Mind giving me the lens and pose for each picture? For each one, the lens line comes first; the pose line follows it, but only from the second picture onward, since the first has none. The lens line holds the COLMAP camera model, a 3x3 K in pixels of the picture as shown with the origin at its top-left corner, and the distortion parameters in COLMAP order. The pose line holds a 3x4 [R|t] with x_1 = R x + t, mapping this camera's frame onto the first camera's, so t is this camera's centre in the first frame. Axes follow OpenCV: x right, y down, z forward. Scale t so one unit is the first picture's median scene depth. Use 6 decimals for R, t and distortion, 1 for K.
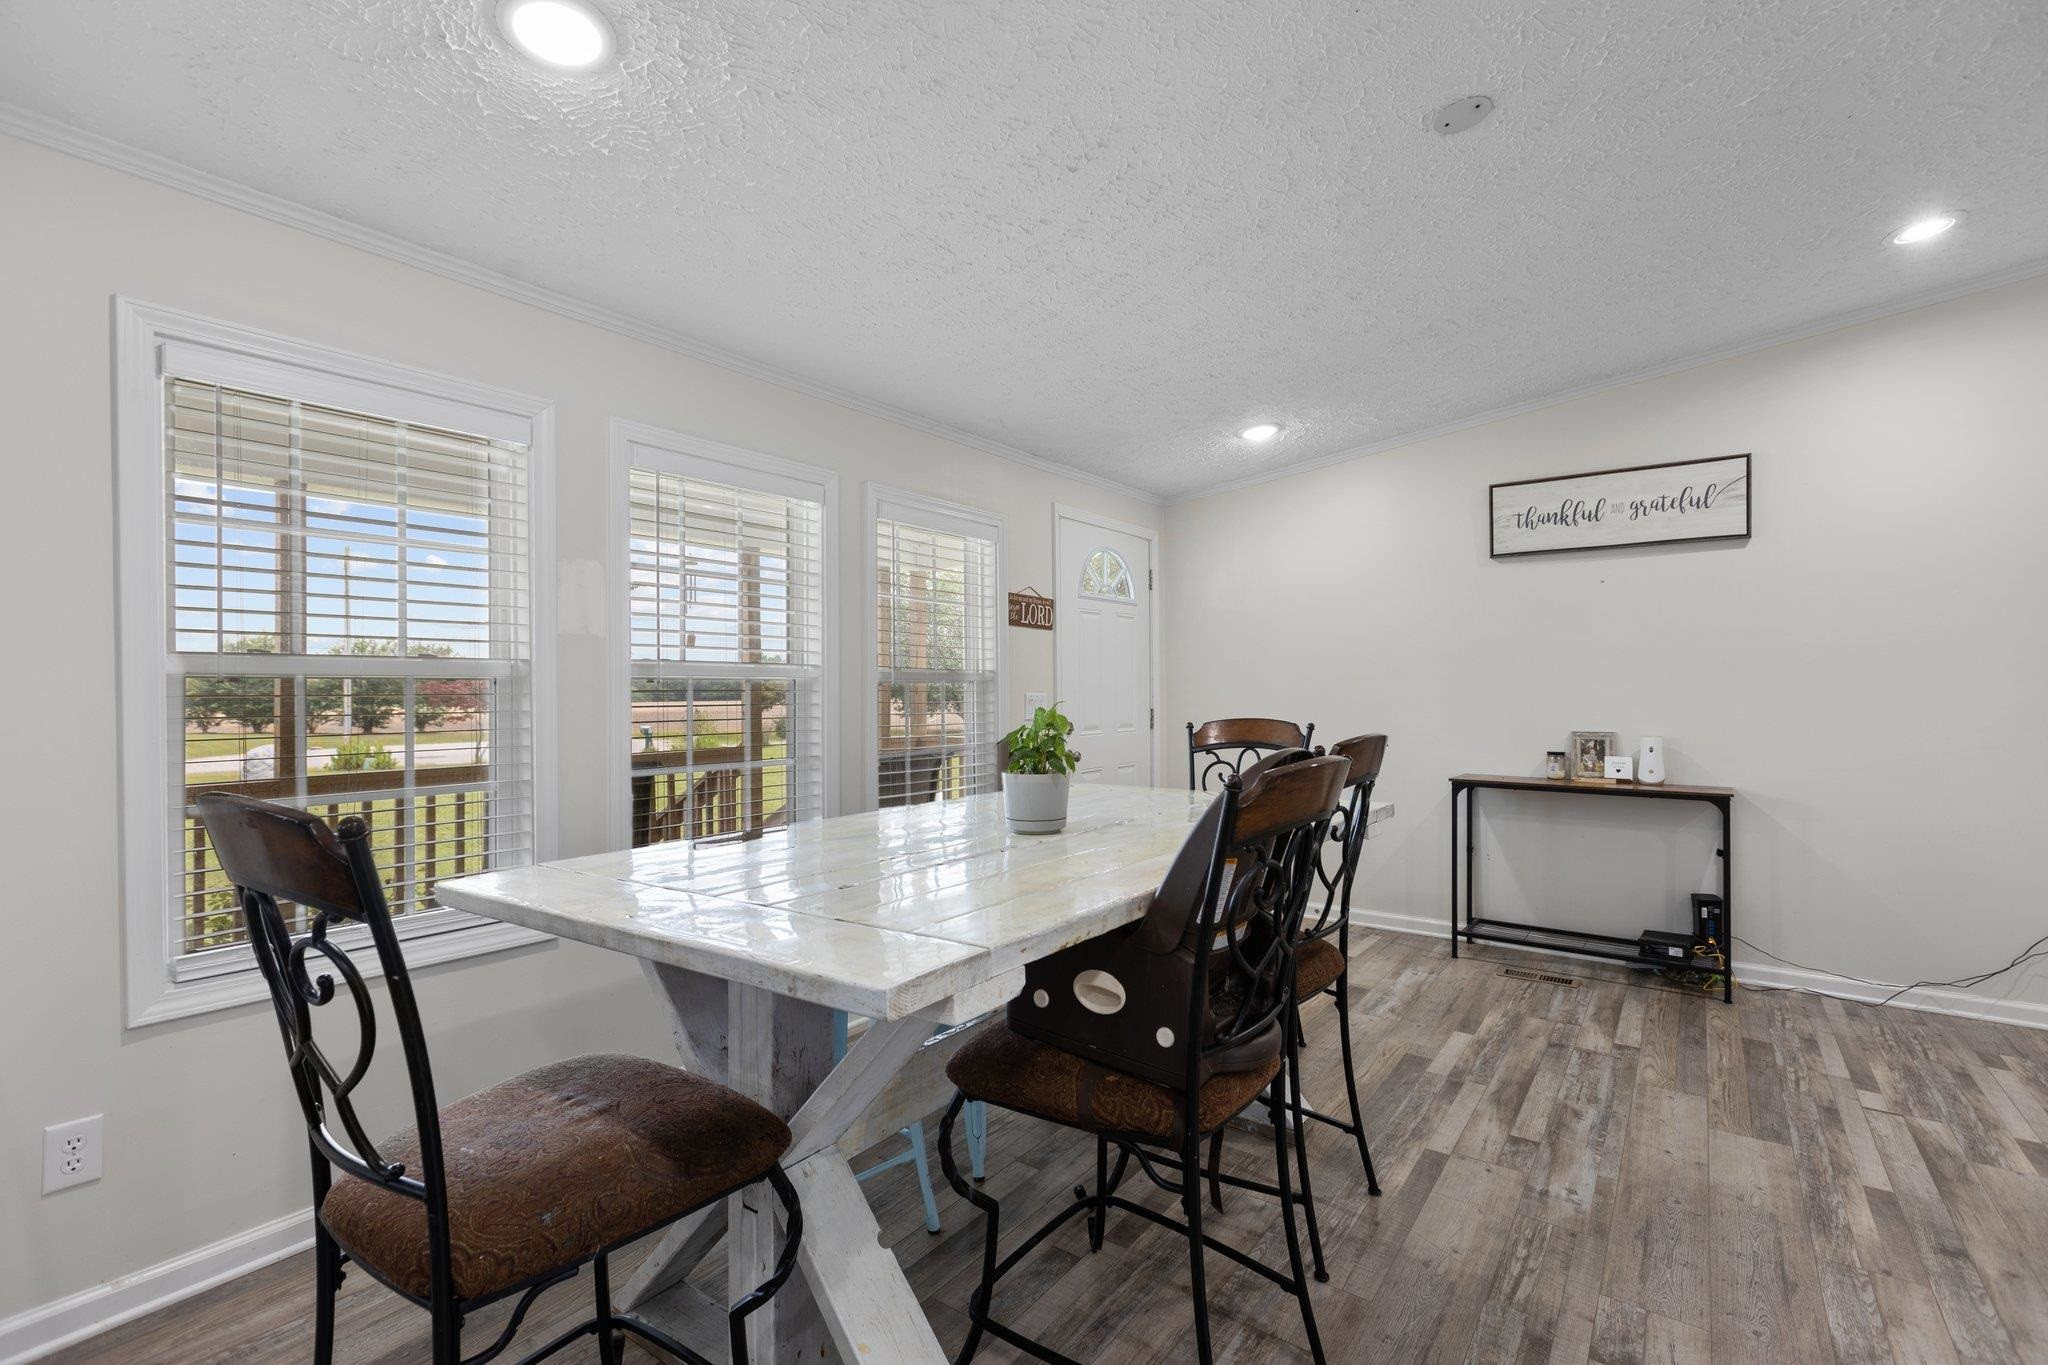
lens RADIAL K [[912.1, 0, 1021.4], [0, 912.1, 686.8], [0, 0, 1]] dist [0.001353, -0.000994]
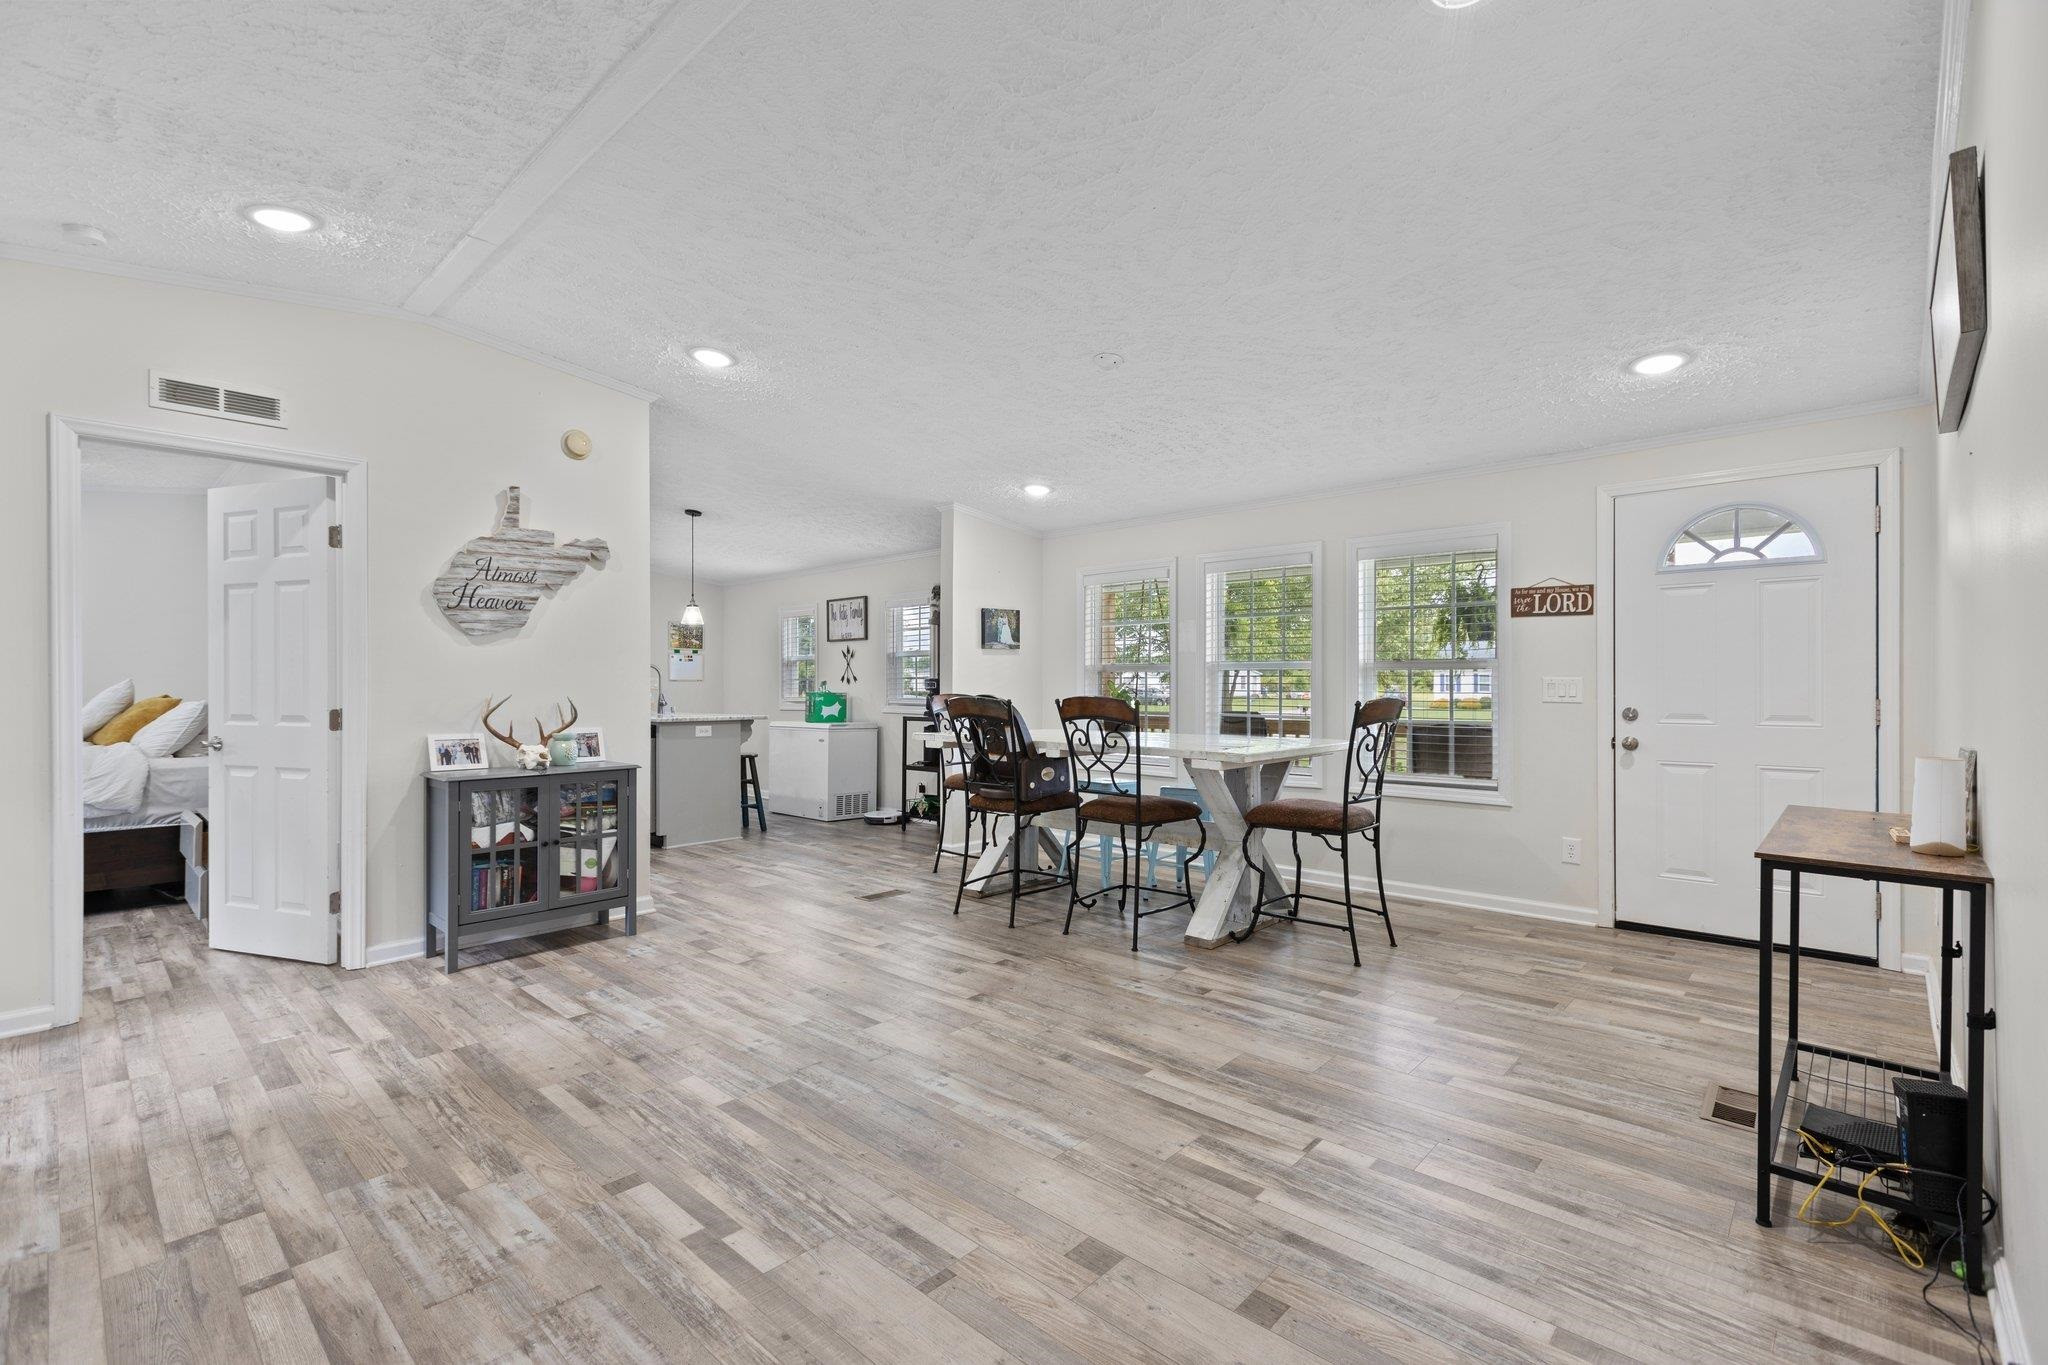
lens RADIAL K [[904.4, 0, 1022.9], [0, 904.4, 680.9], [0, 0, 1]] dist [0.000969, -0.000219]
pose [[-0.105864, 0.001095, -0.994380, 1.391149], [0.005361, 0.999985, 0.000531, 0.009340], [0.994366, -0.005274, -0.105869, 0.613629]]
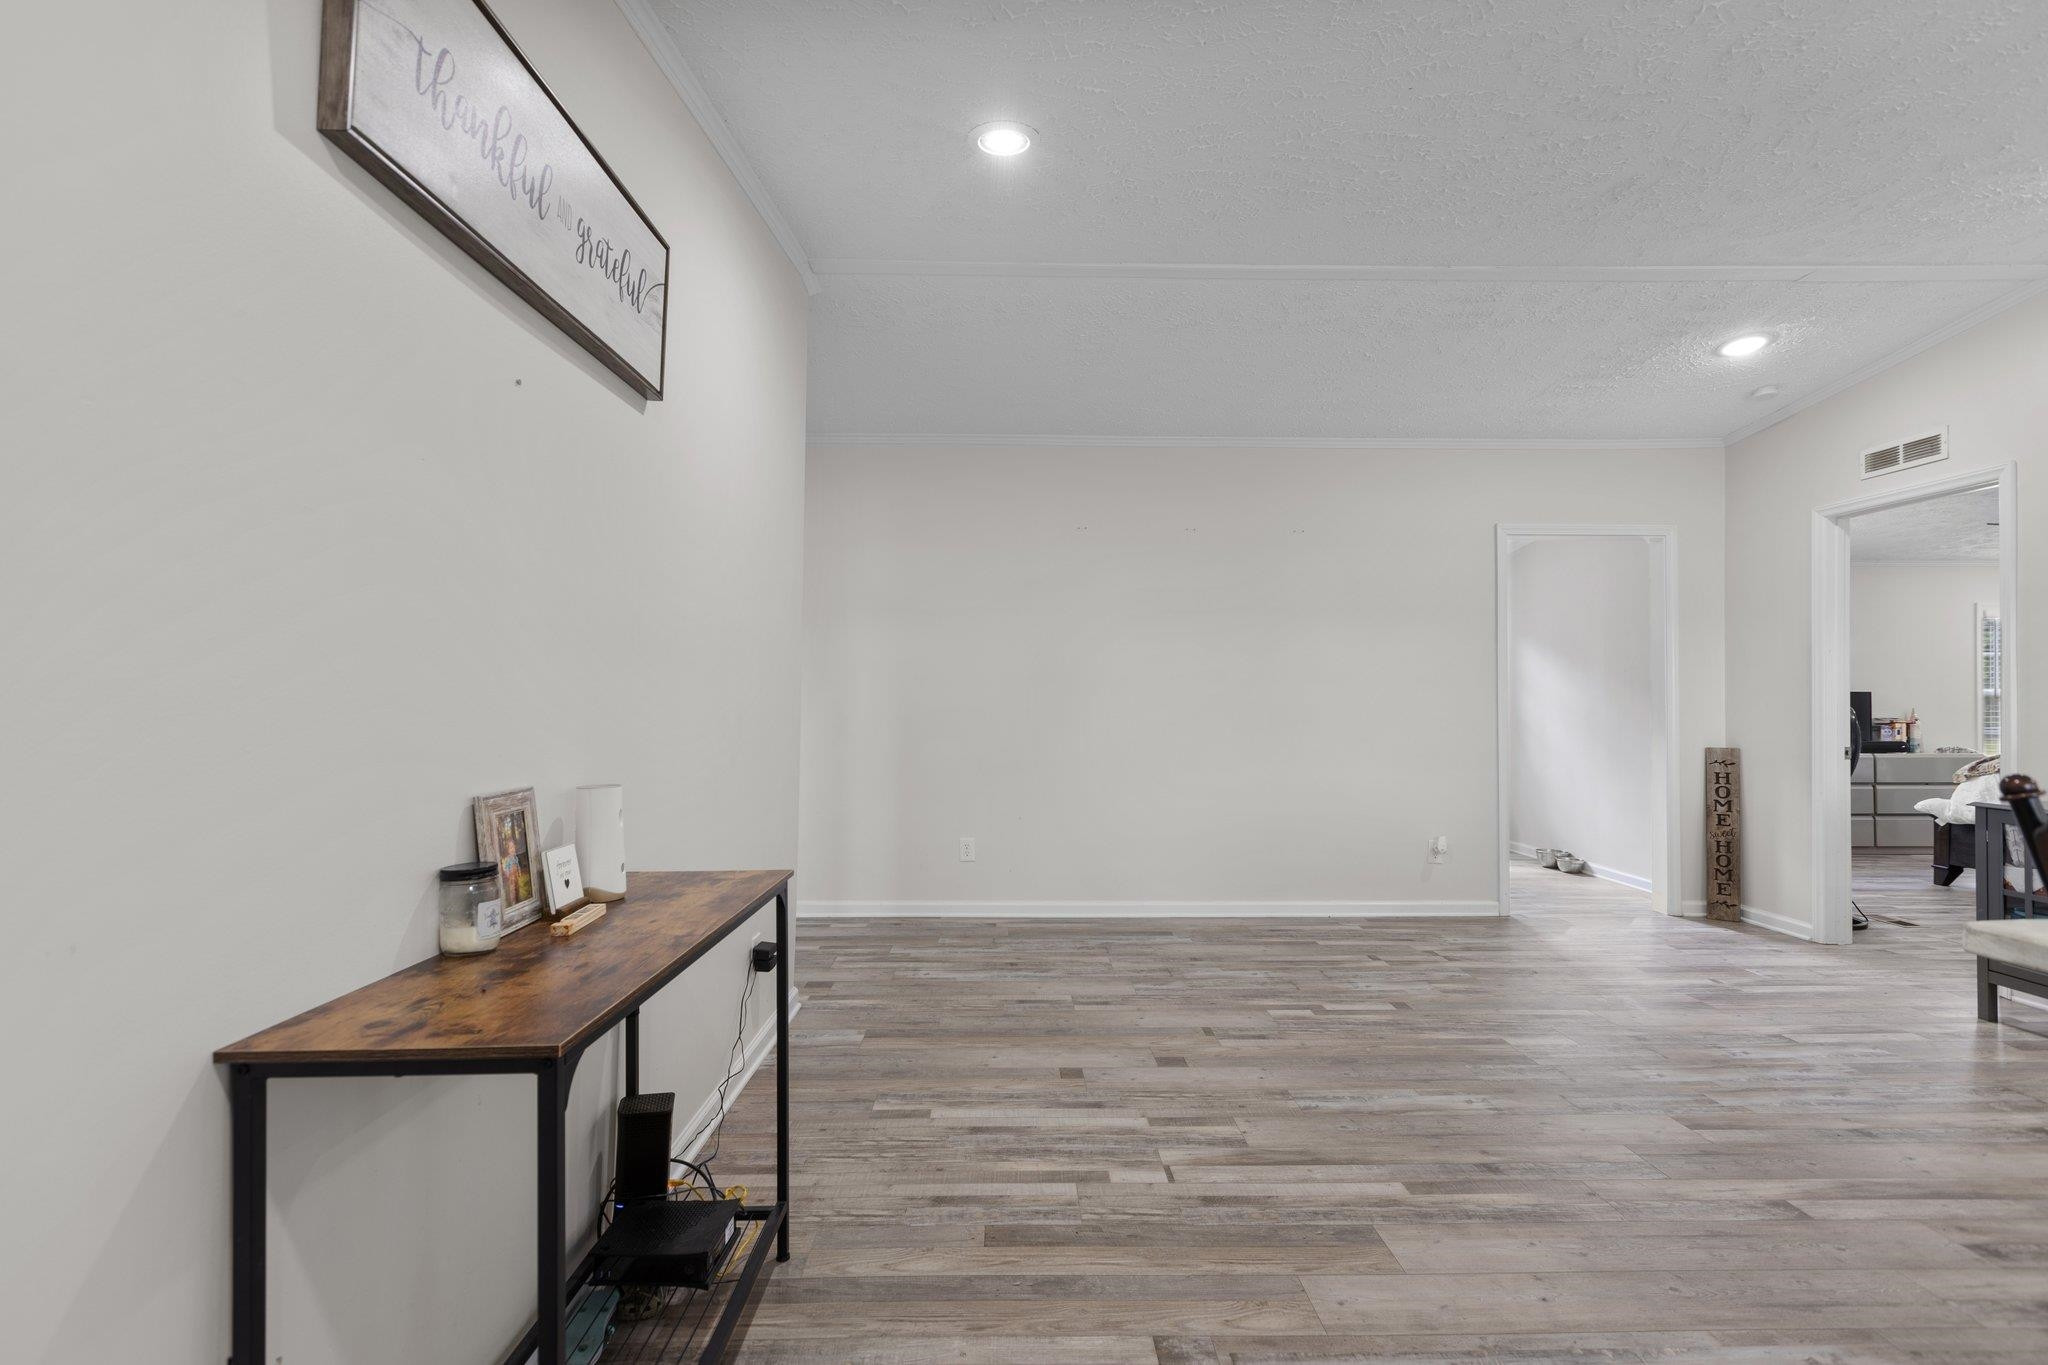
lens RADIAL K [[927.7, 0, 1018.7], [0, 927.7, 687.6], [0, 0, 1]] dist [0.003847, -0.000284]
pose [[-0.610138, 0.013531, 0.792180, 0.248381], [-0.001149, 0.999838, -0.017963, 0.016742], [-0.792295, -0.011870, -0.610023, 1.243888]]
